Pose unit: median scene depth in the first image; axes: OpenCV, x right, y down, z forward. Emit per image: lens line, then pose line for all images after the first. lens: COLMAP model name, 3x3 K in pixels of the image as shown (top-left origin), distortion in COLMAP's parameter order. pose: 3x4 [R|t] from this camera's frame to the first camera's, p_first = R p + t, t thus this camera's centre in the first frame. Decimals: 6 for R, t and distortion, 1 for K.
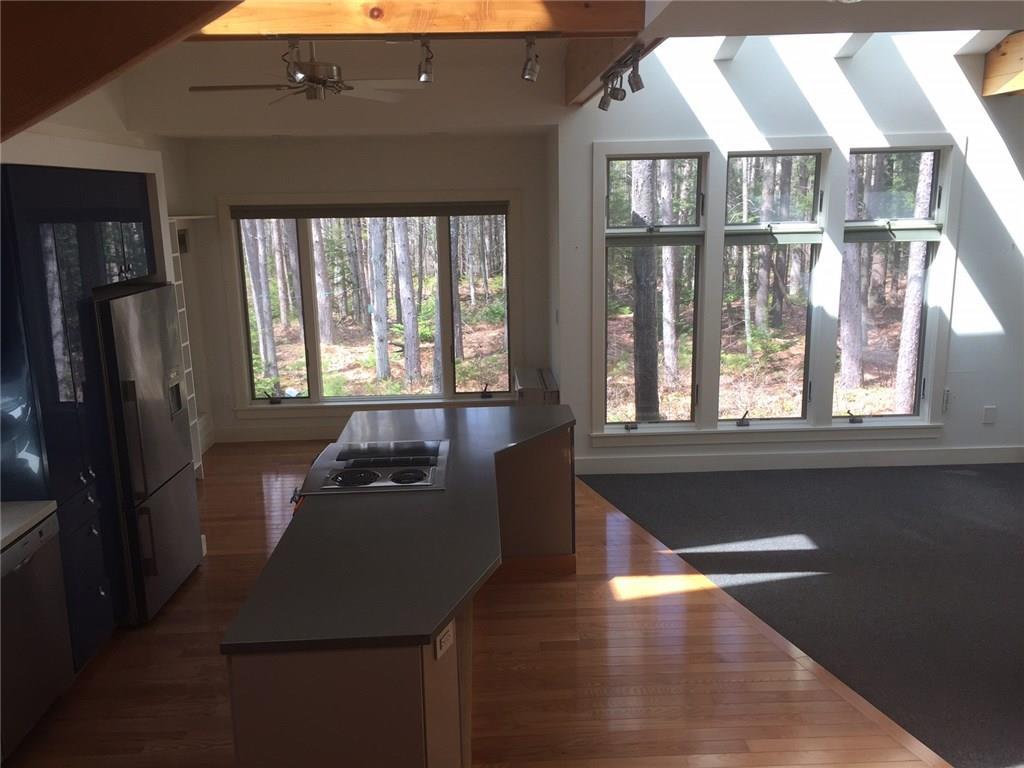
lens RADIAL K [[866.1, 0, 512.0], [0, 866.1, 384.0], [0, 0, 1]] dist [0.000251, 0.000465]
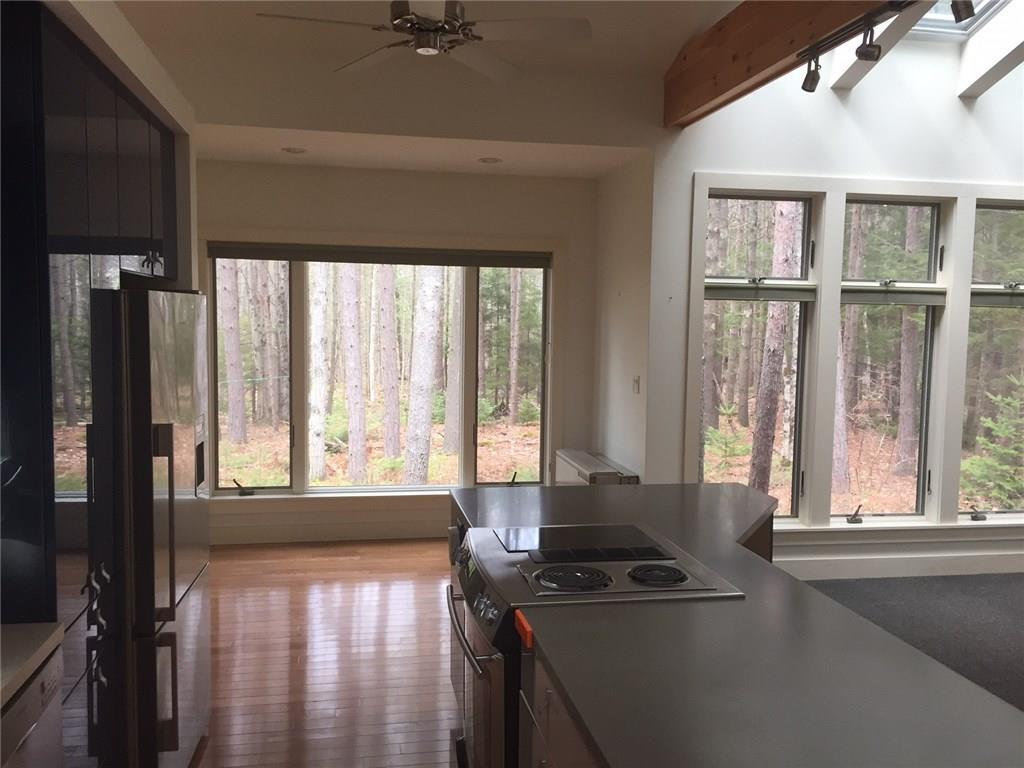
lens RADIAL K [[878.5, 0, 512.0], [0, 878.5, 384.0], [0, 0, 1]] dist [0.000964, 0.000818]
pose [[0.989731, 0.026276, 0.140507, -0.175790], [-0.007651, 0.991288, -0.131487, 0.030028], [-0.142738, 0.129061, 0.981310, 0.212544]]
